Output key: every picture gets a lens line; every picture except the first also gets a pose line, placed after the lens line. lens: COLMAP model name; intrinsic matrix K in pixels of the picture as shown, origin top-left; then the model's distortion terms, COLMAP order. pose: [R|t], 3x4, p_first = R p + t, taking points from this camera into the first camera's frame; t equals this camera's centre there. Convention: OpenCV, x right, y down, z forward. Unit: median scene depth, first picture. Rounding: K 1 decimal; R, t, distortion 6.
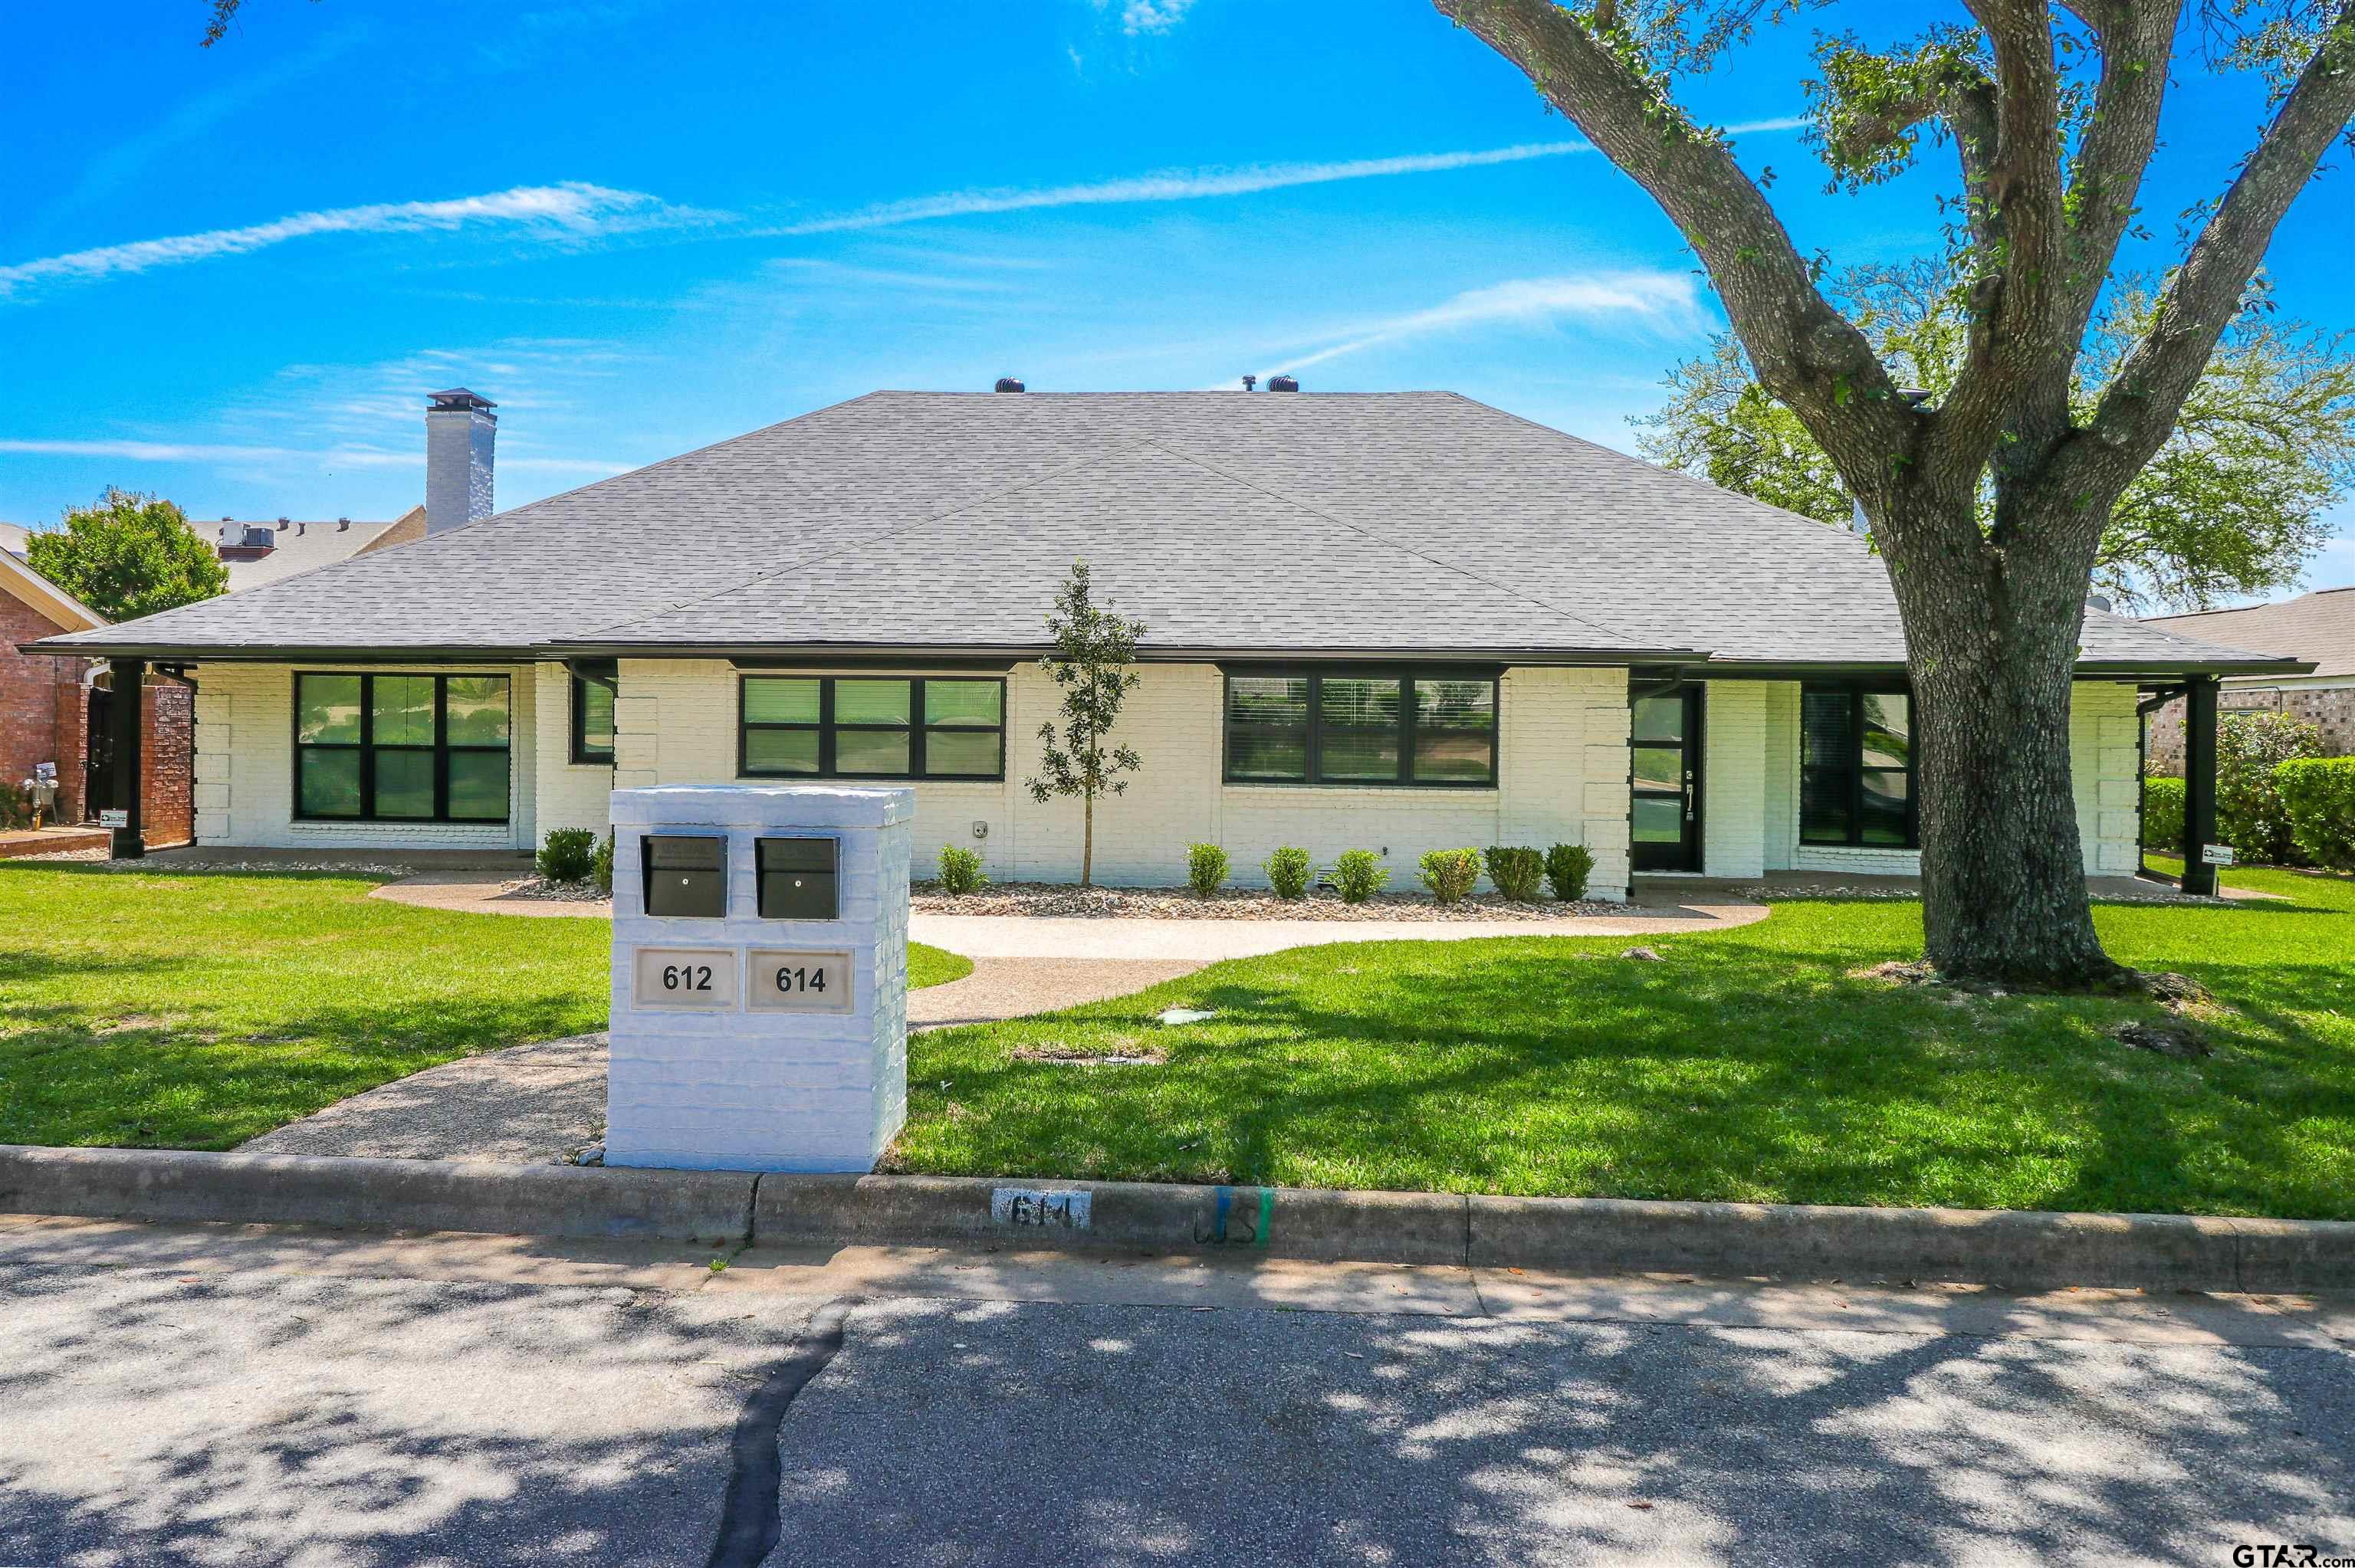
lens RADIAL K [[1602.0, 0, 1237.2], [0, 1602.0, 719.3], [0, 0, 1]] dist [0.019781, -0.004307]
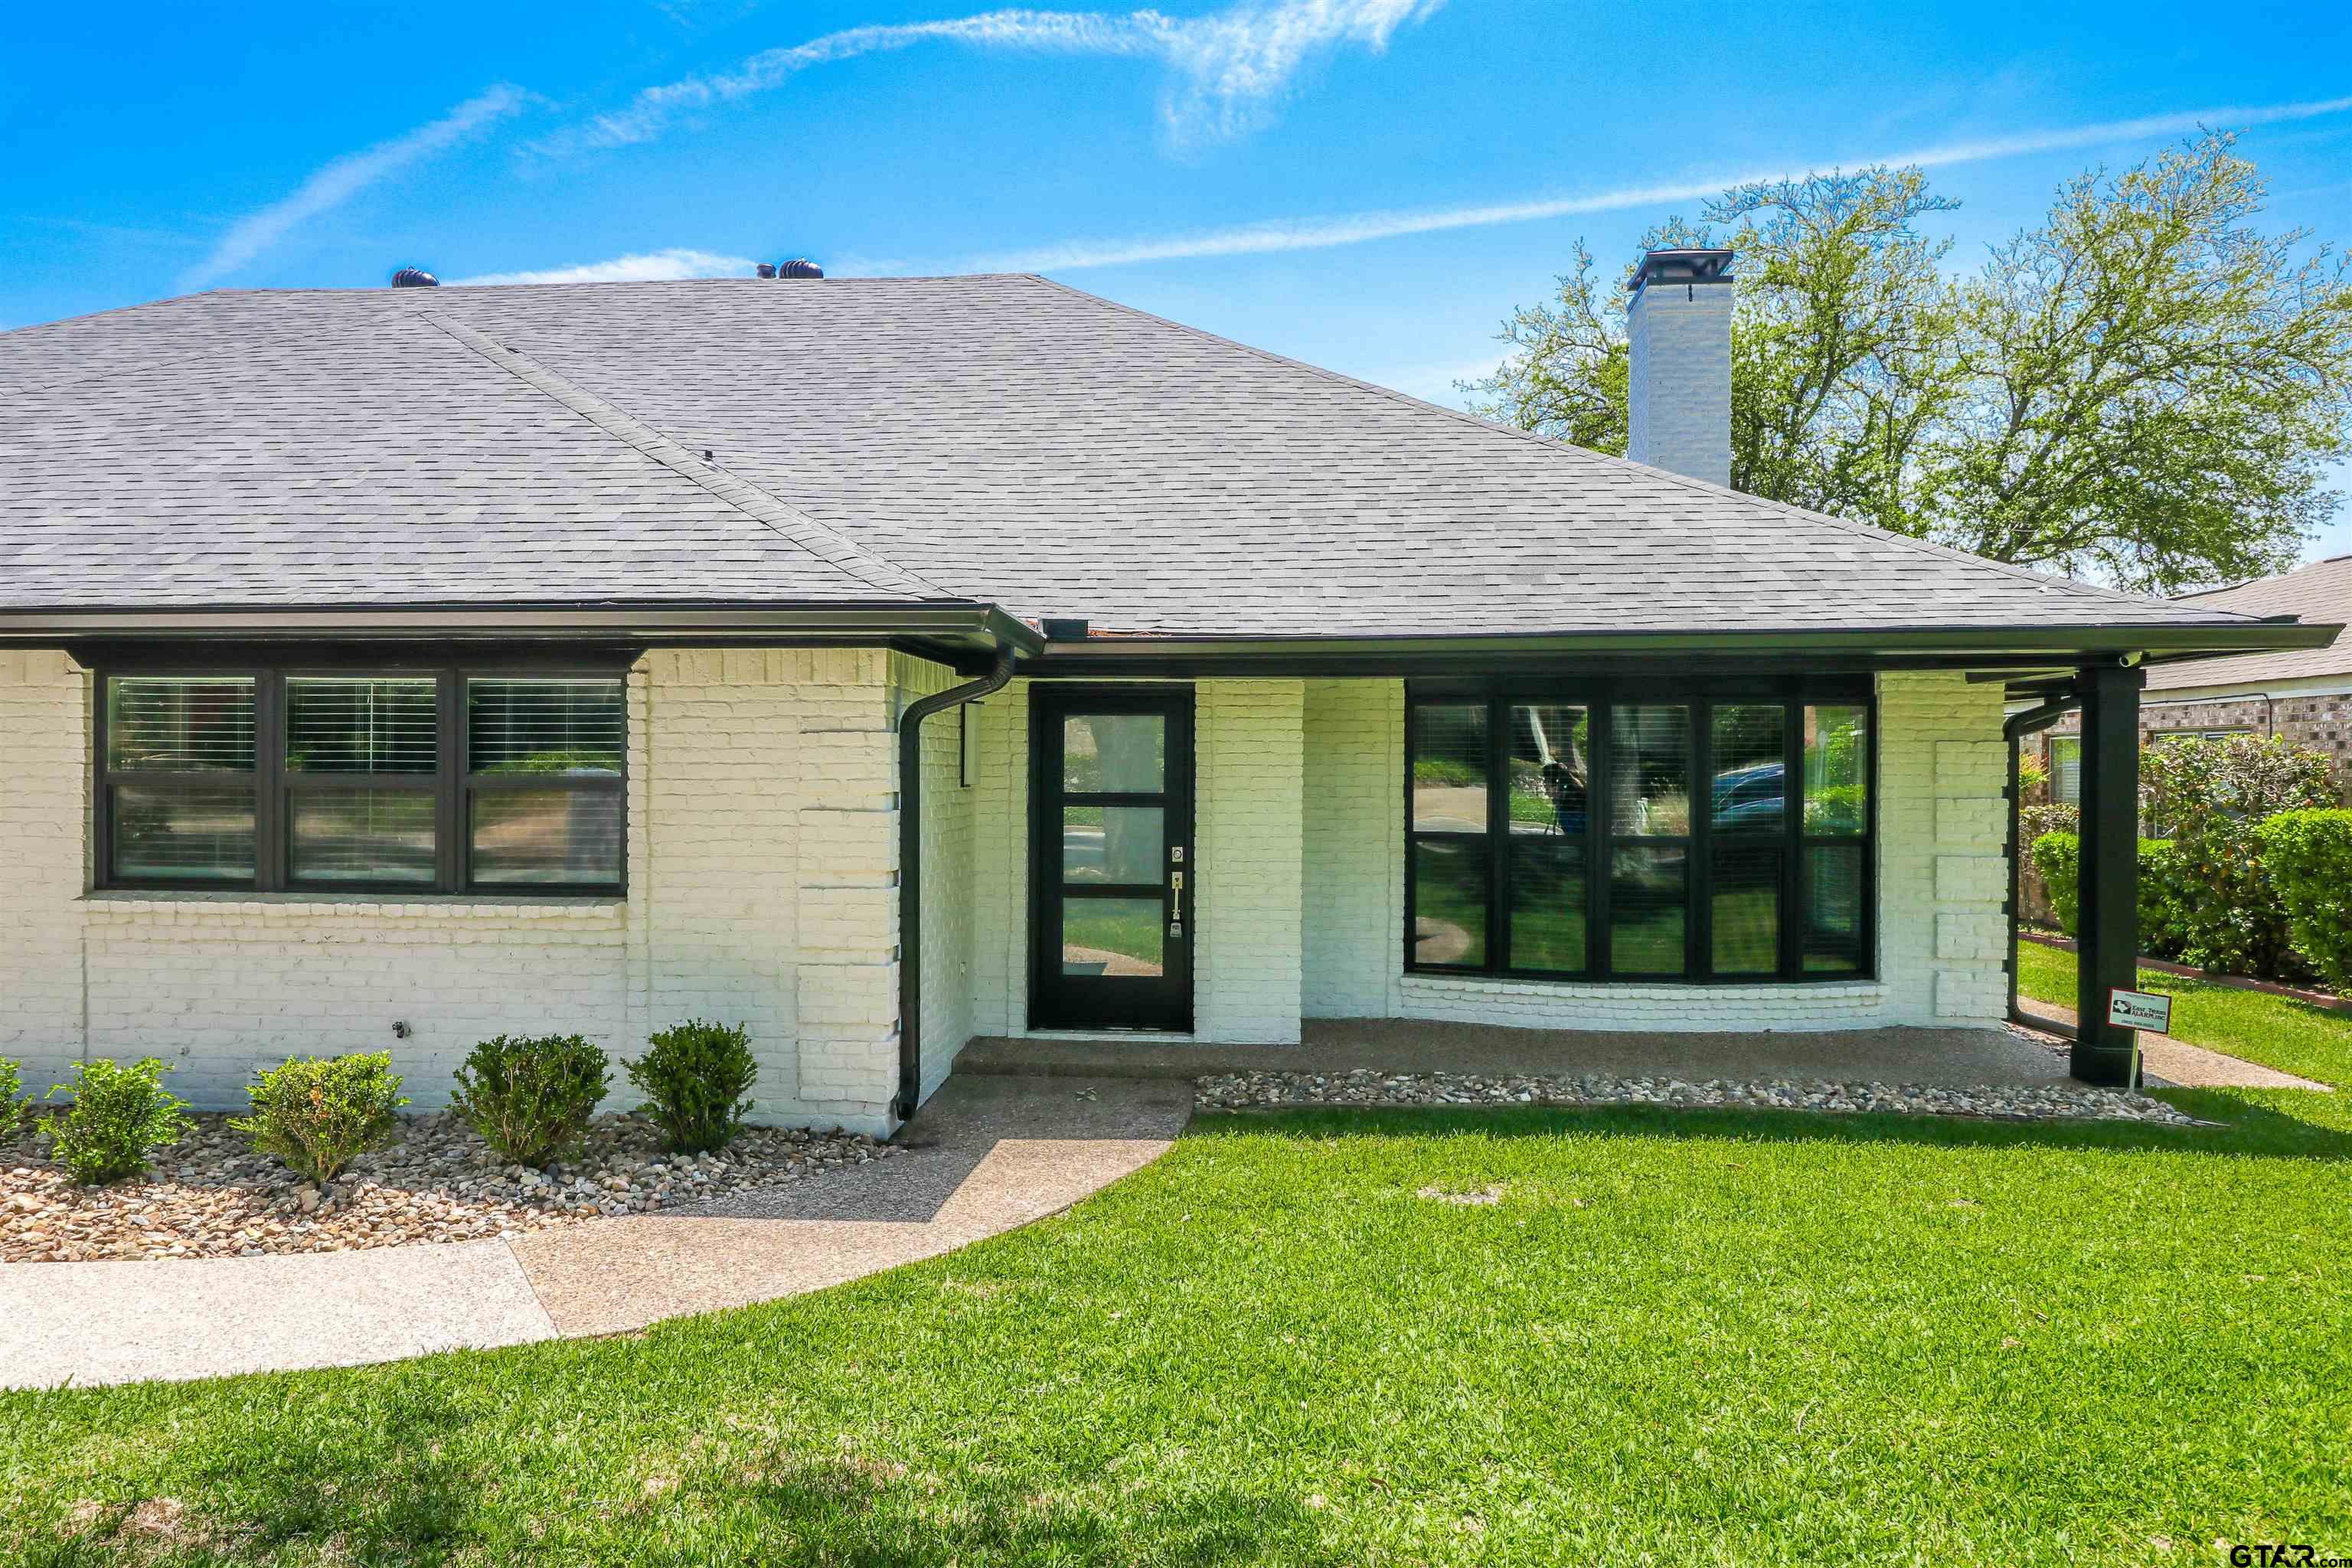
lens RADIAL K [[1600.2, 0, 1181.5], [0, 1600.2, 784.9], [0, 0, 1]] dist [0.019781, -0.004307]
pose [[0.999700, -0.008941, -0.022791, 0.270358], [0.009316, 0.999822, 0.016401, 0.001686], [0.022640, -0.016609, 0.999606, 0.413494]]
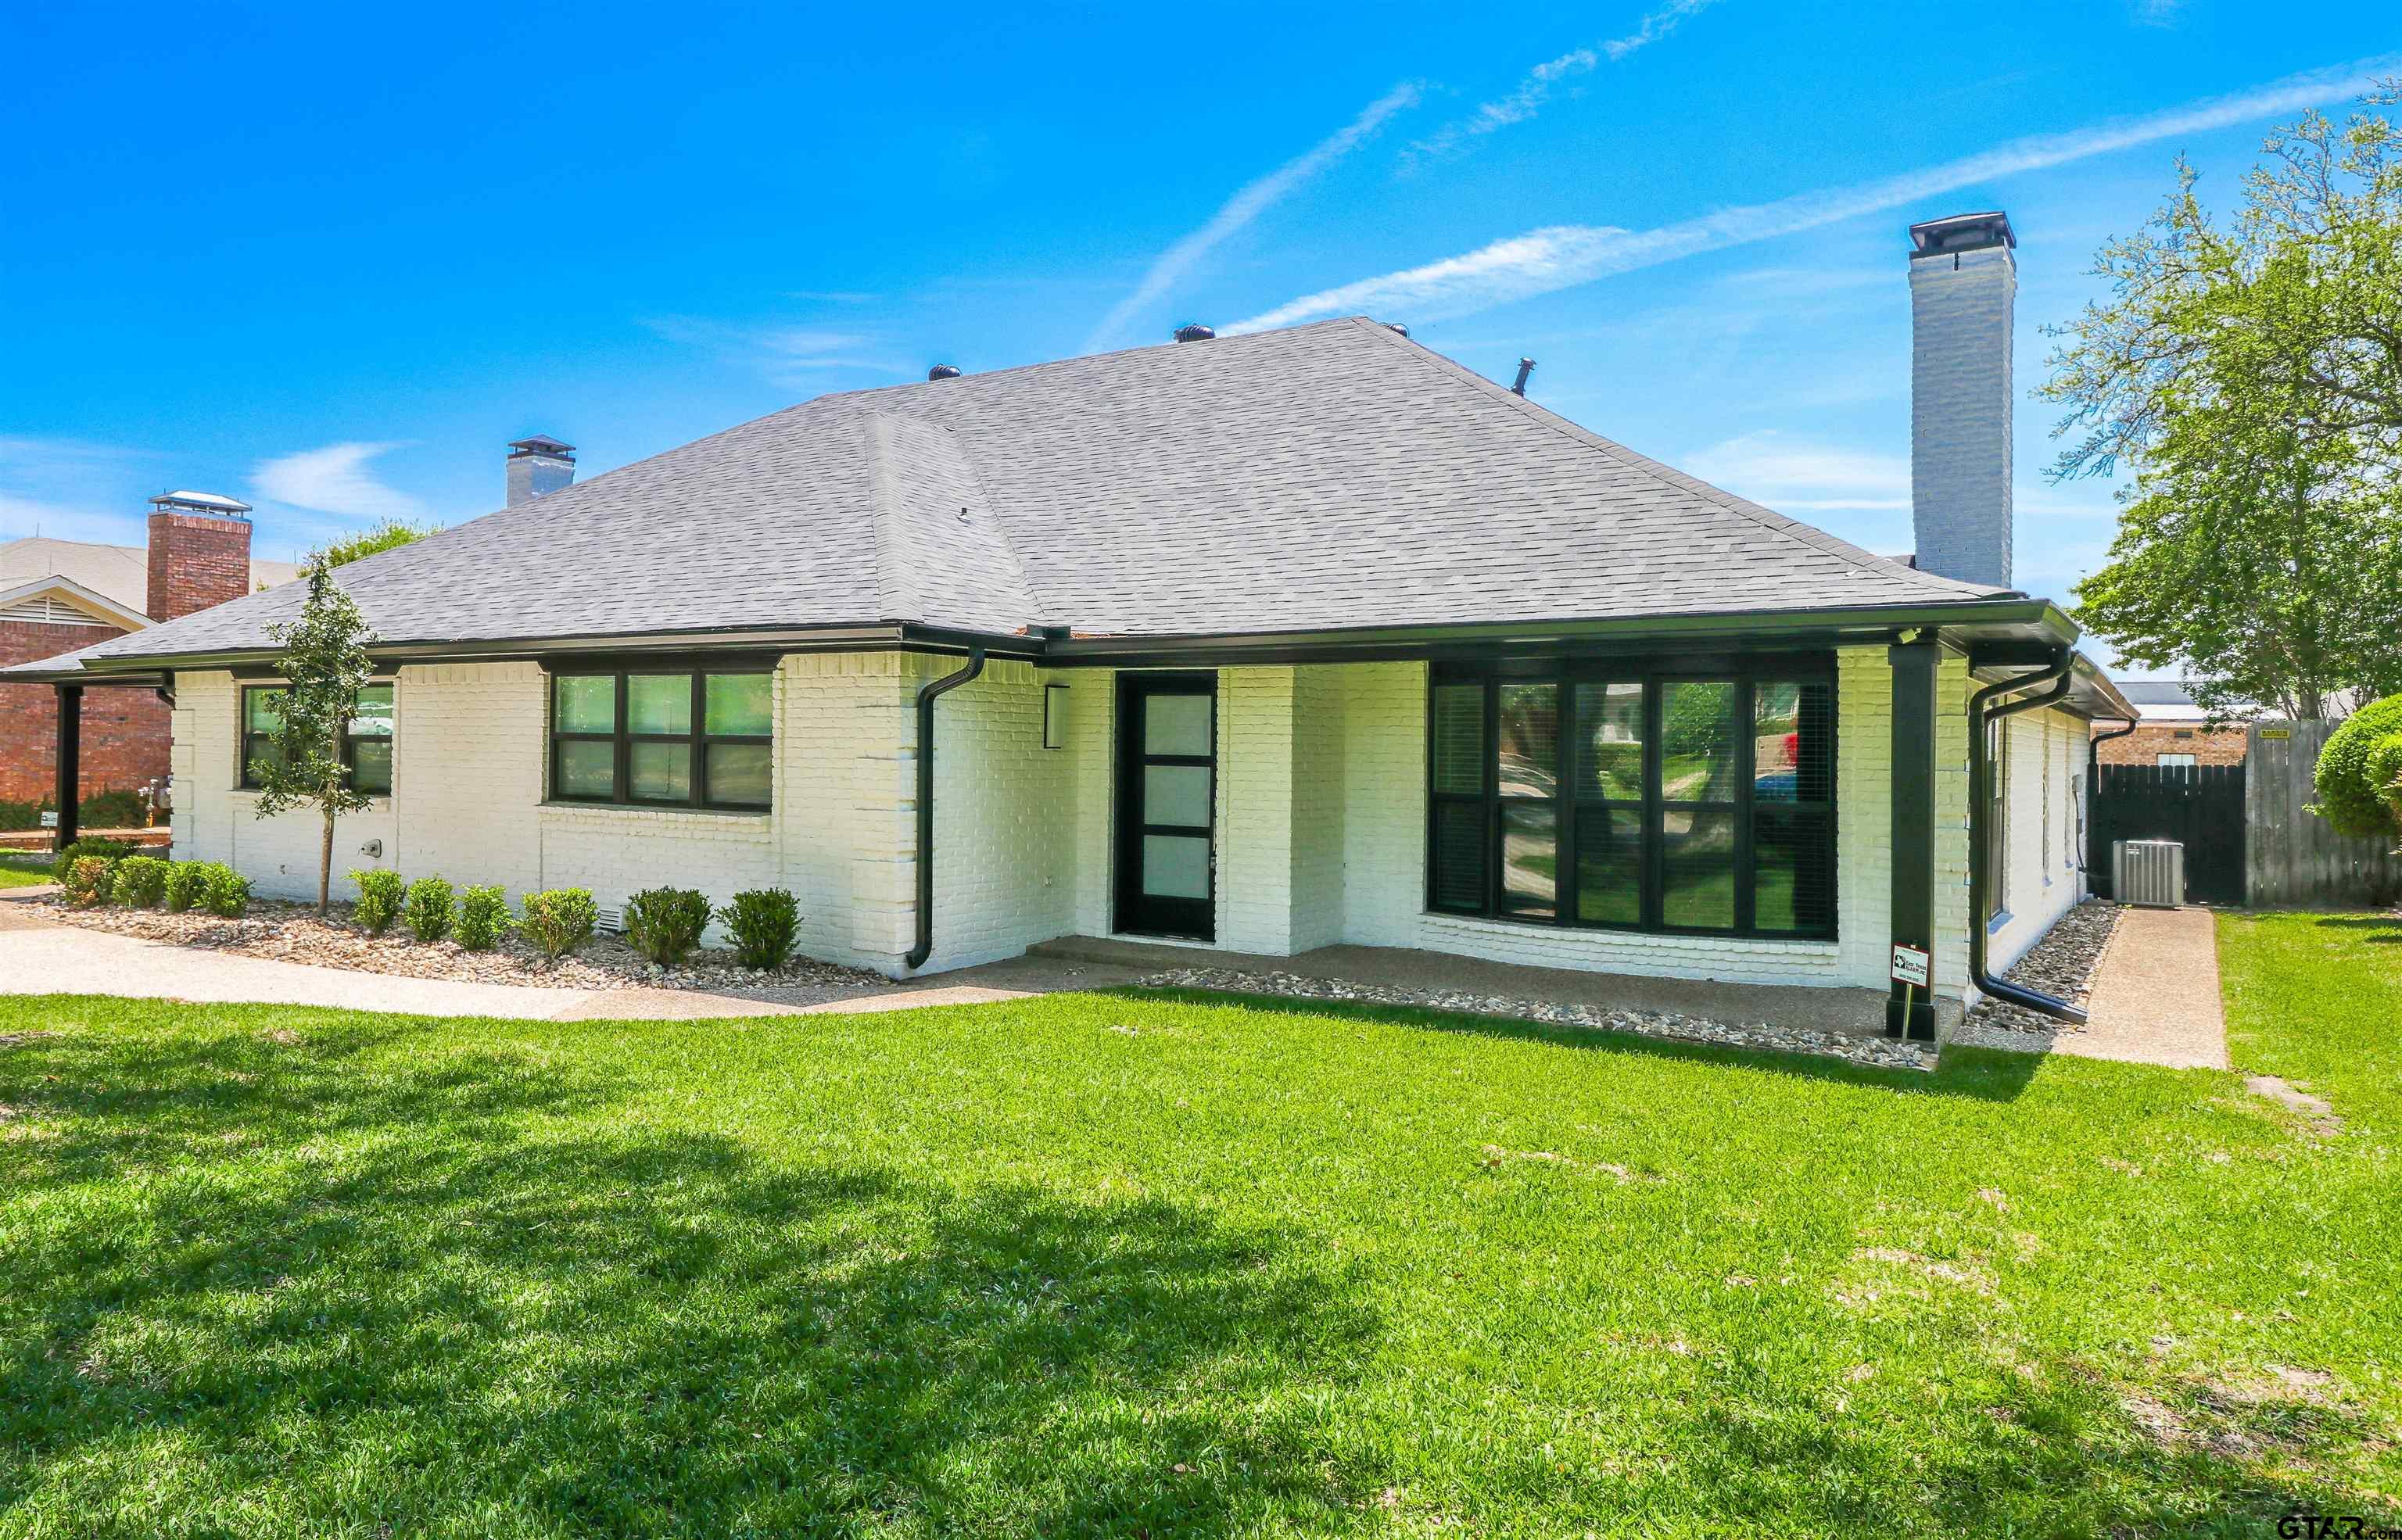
lens RADIAL K [[1627.9, 0, 1202.1], [0, 1627.9, 764.6], [0, 0, 1]] dist [0.011083, 0.002408]
pose [[0.859234, 0.003501, -0.511571, 0.584727], [0.000810, 0.999966, 0.008205, 0.010690], [0.511582, -0.007464, 0.859202, 0.348909]]
